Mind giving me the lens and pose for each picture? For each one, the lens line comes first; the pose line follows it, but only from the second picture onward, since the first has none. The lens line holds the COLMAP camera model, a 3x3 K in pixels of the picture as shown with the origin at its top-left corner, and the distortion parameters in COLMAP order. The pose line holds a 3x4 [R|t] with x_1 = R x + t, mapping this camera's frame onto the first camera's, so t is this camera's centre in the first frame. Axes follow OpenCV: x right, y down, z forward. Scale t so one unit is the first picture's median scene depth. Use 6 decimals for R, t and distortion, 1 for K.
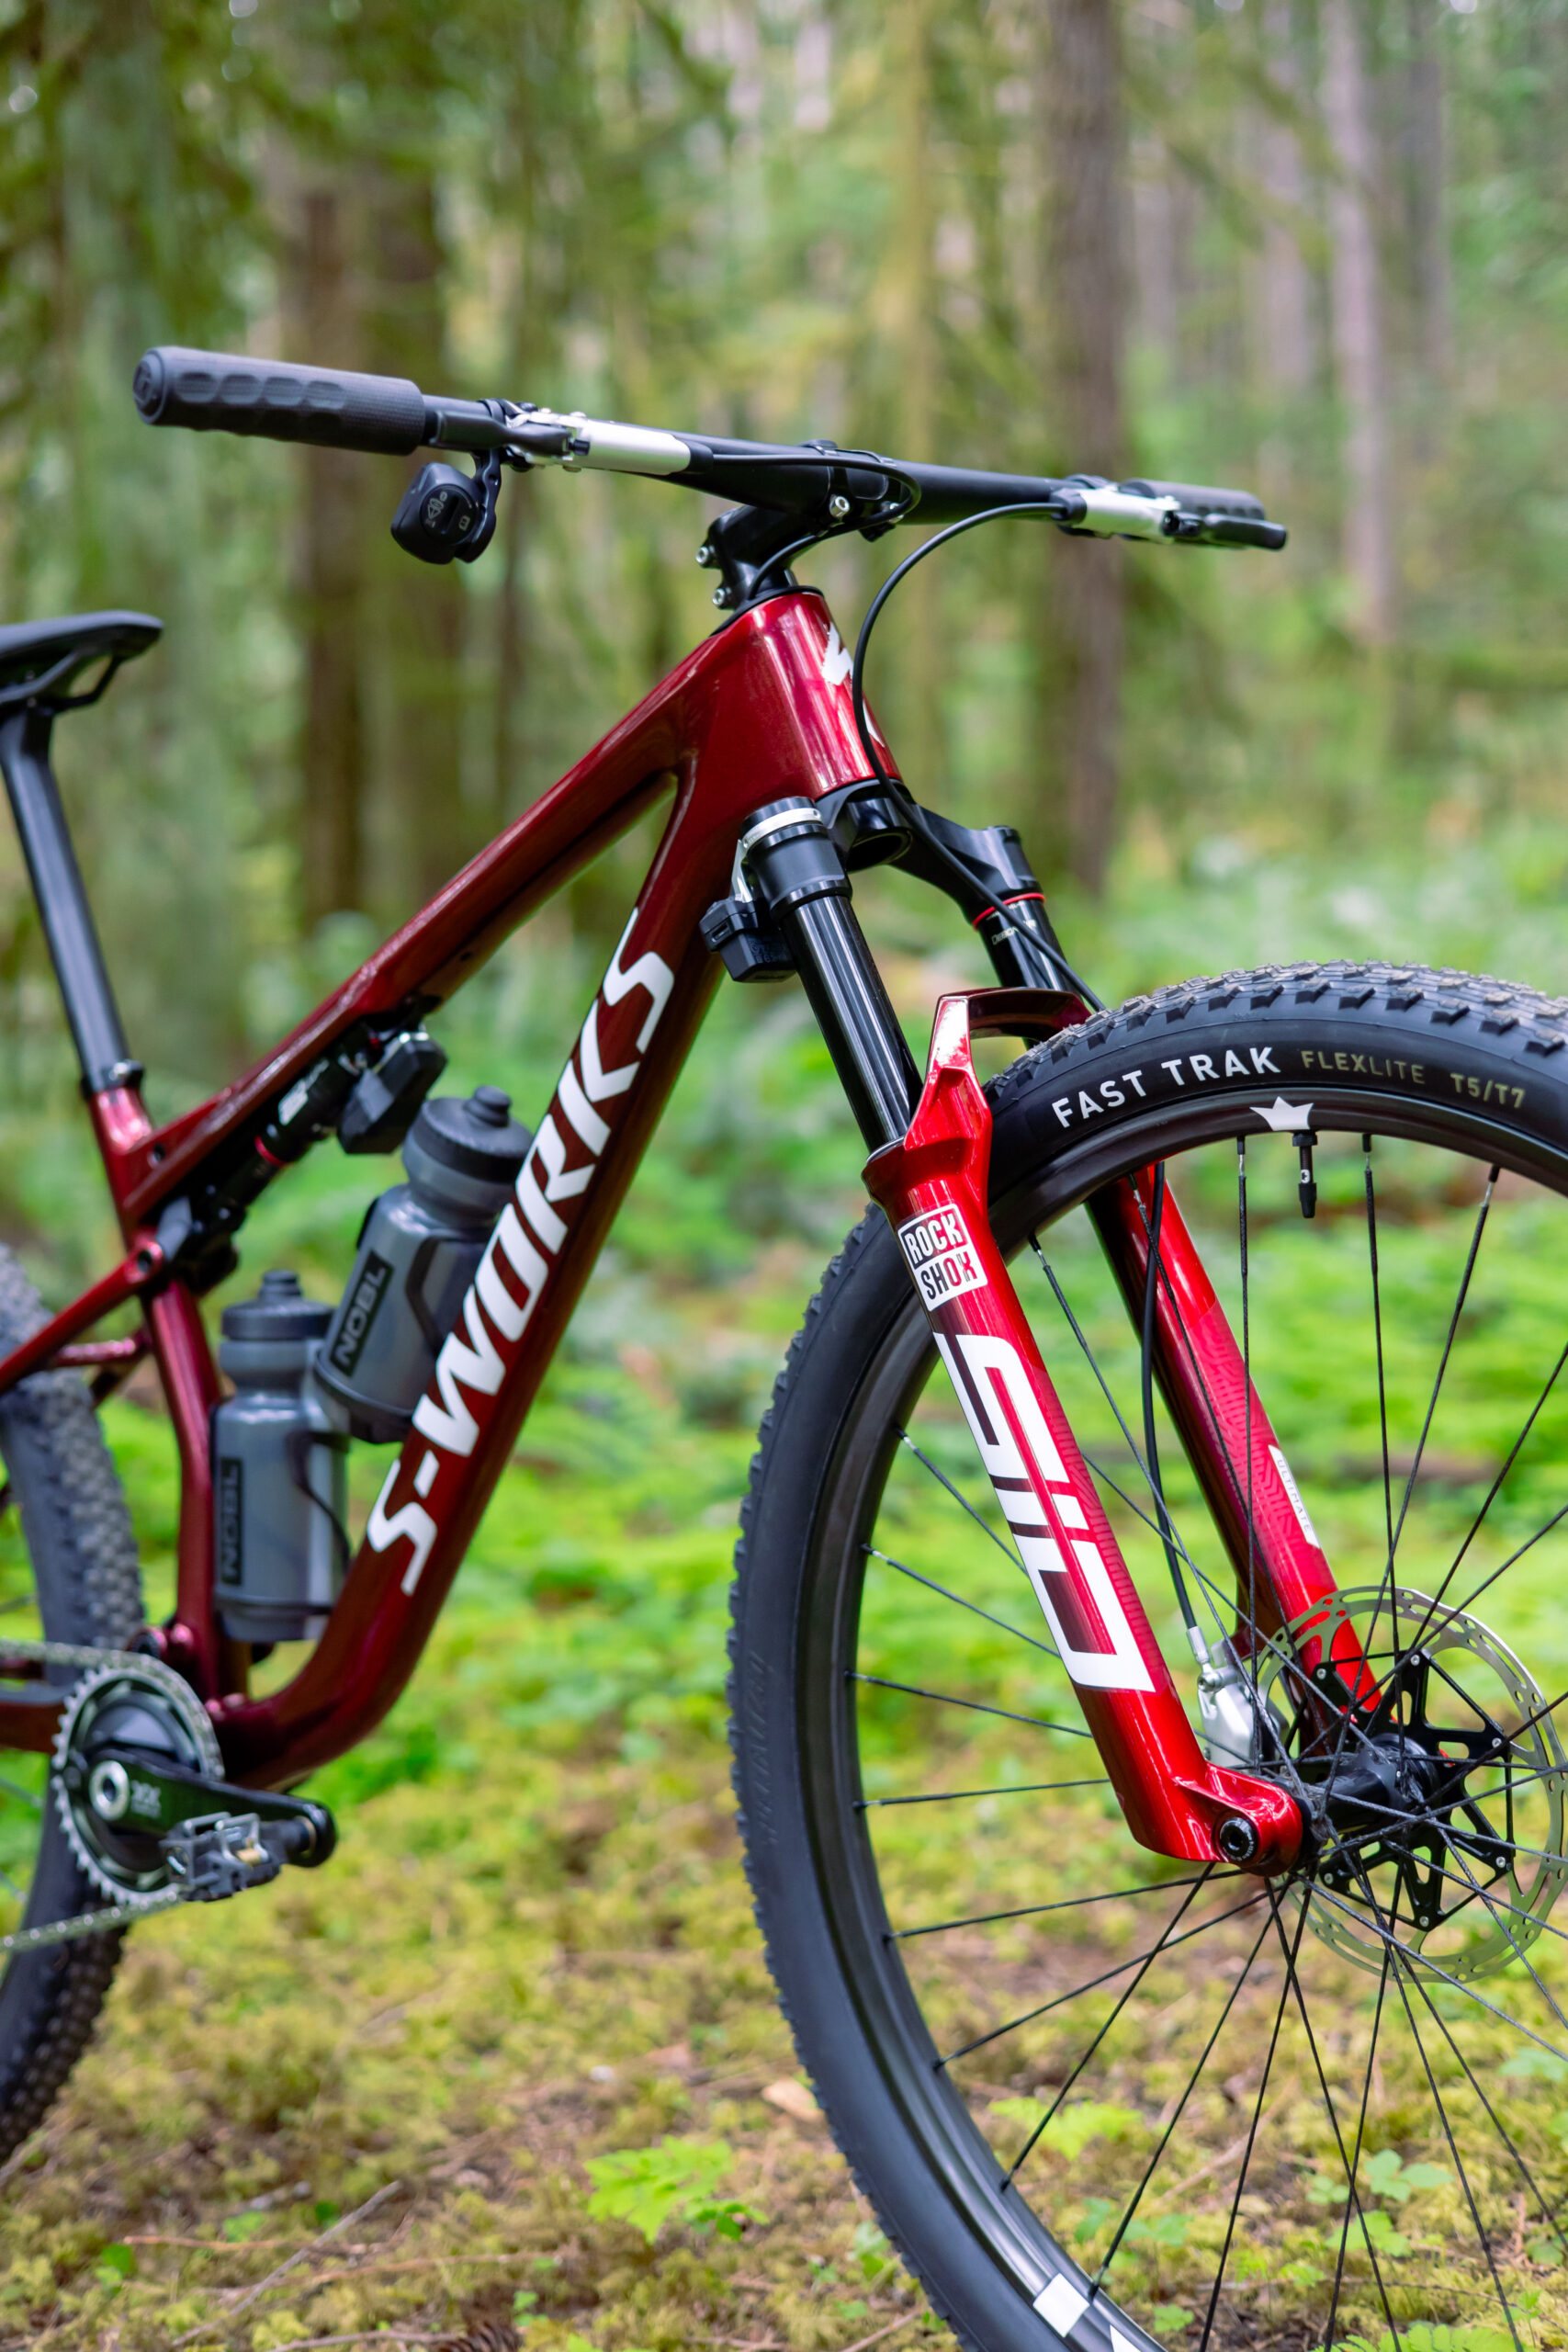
lens RADIAL K [[3442.0, 0, 784.0], [0, 3442.0, 1176.0], [0, 0, 1]] dist [0.008643, 0.028484]
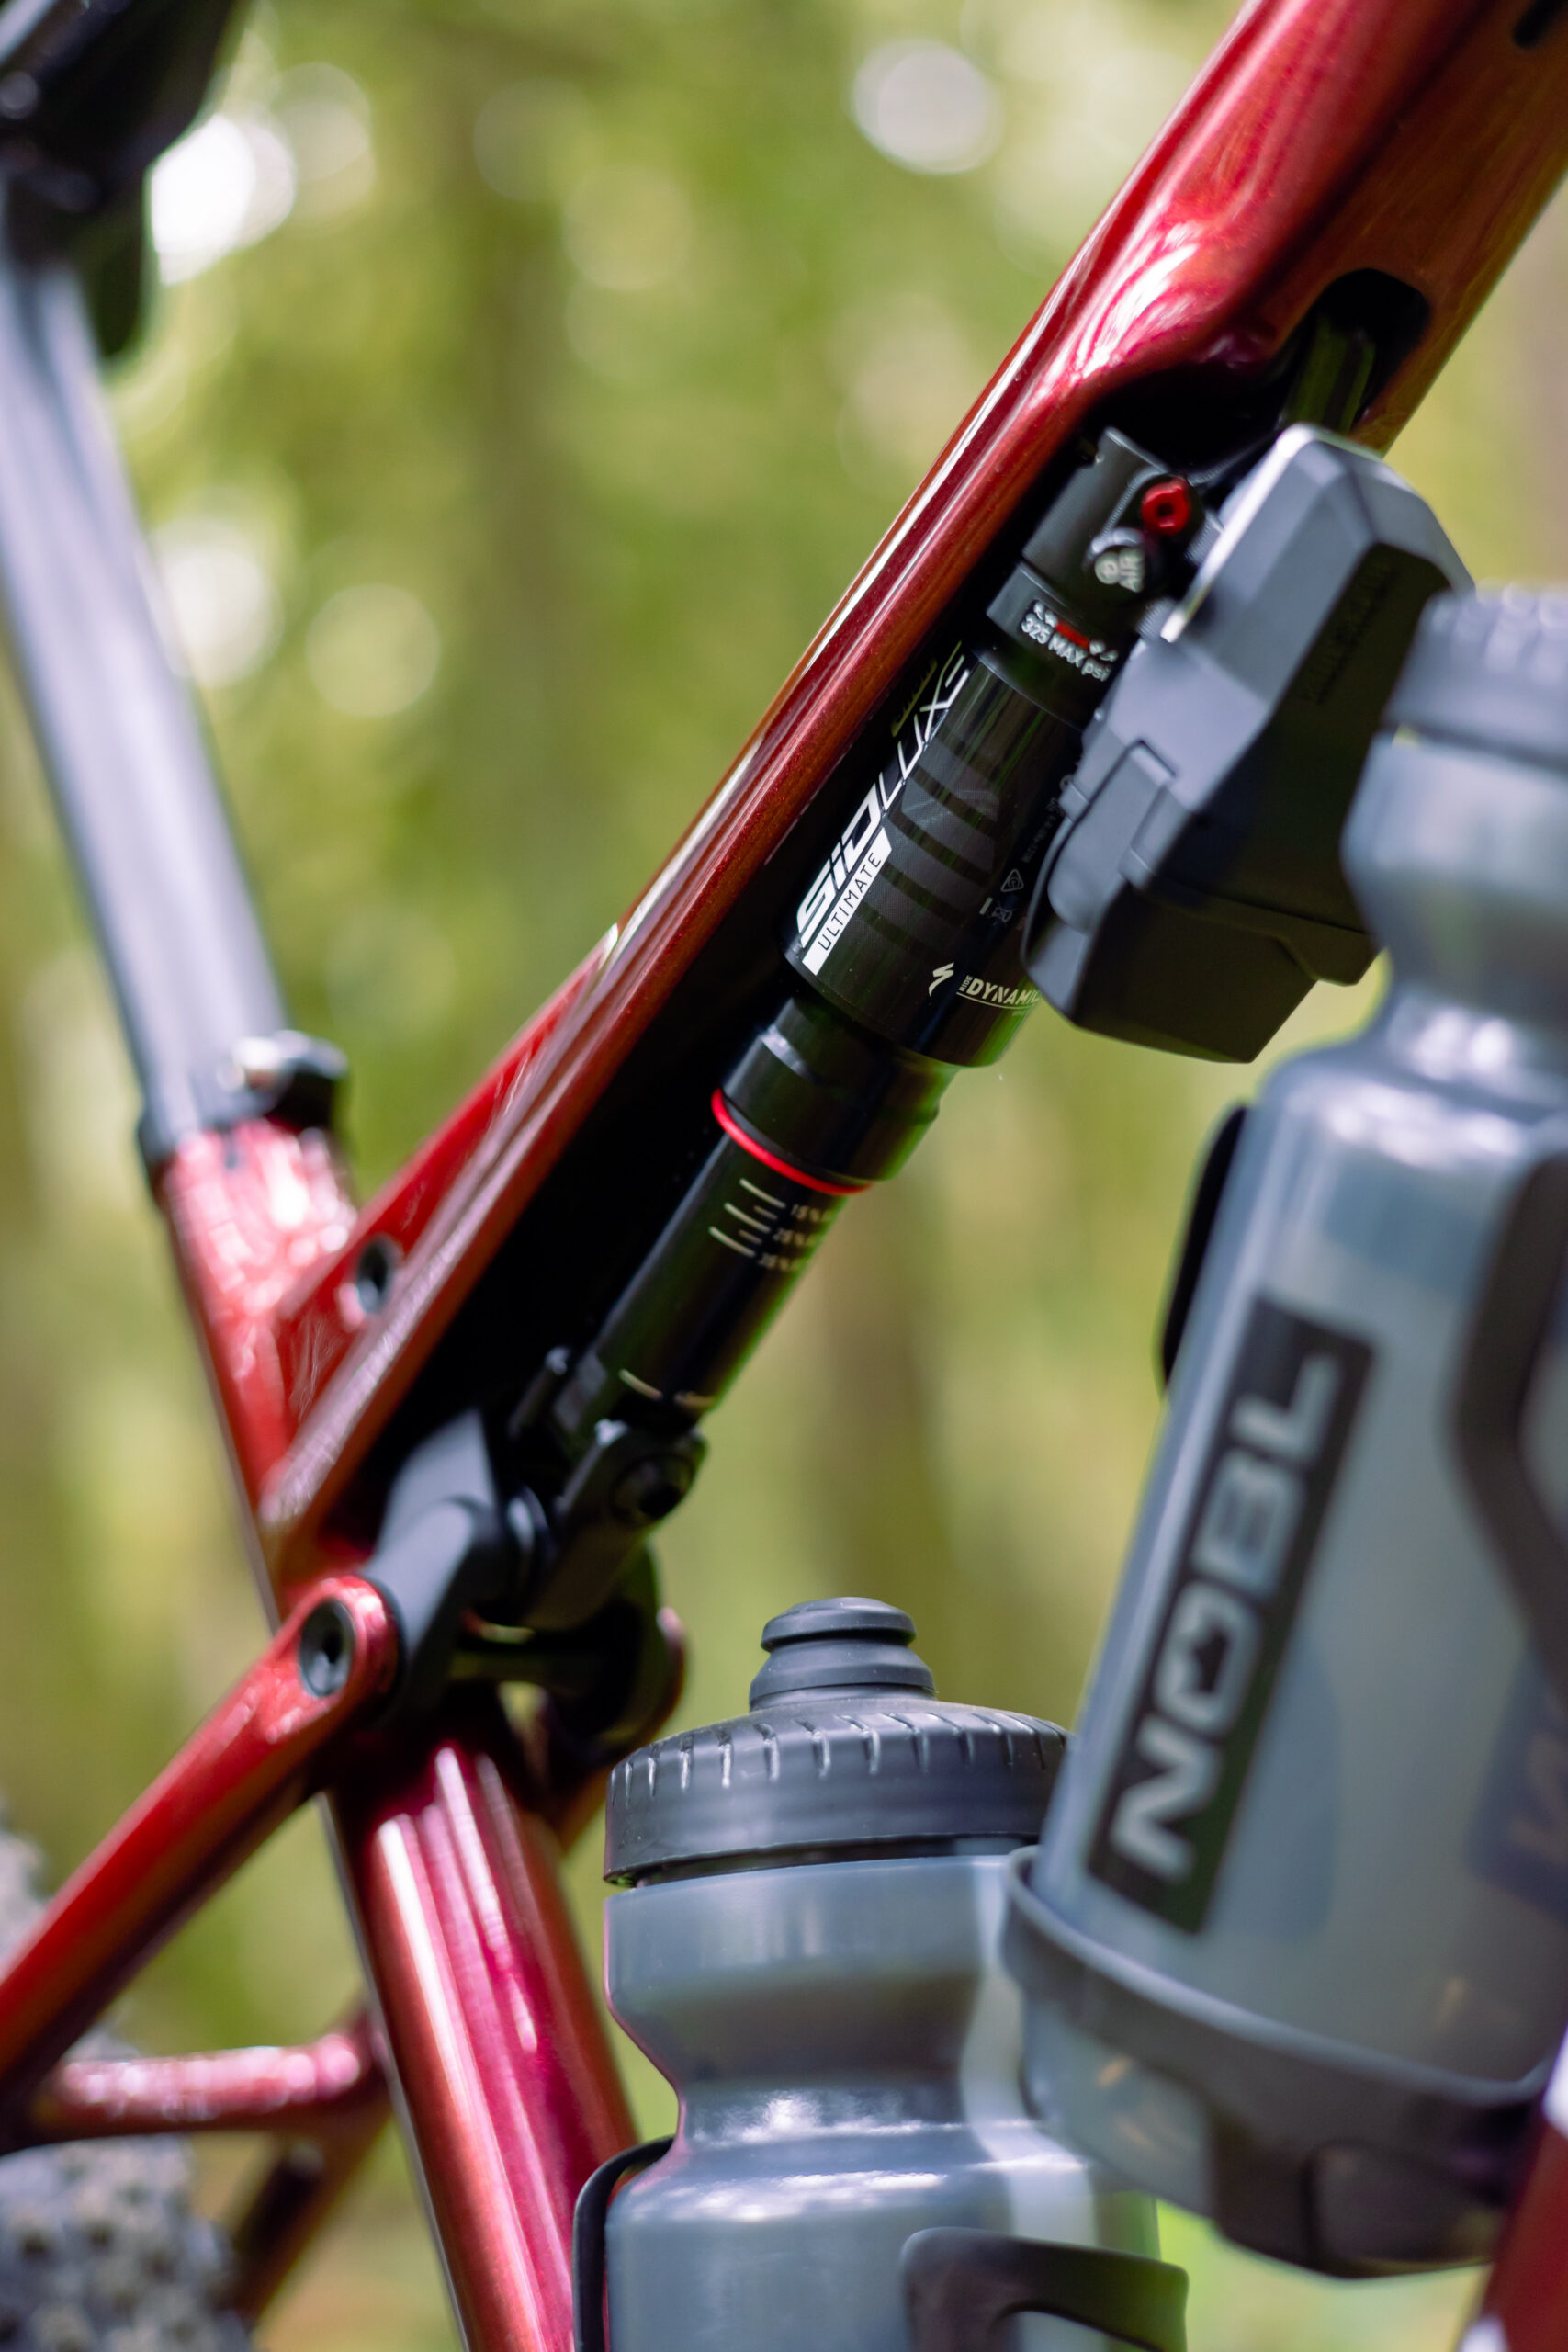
lens RADIAL K [[3706.4, 0, 784.0], [0, 3706.4, 1176.0], [0, 0, 1]] dist [-0.005811, 0.041635]
pose [[0.984283, -0.105286, -0.141781, -0.107623], [0.062313, 0.958265, -0.279008, 0.070828], [0.165239, 0.265788, 0.949765, 0.728716]]
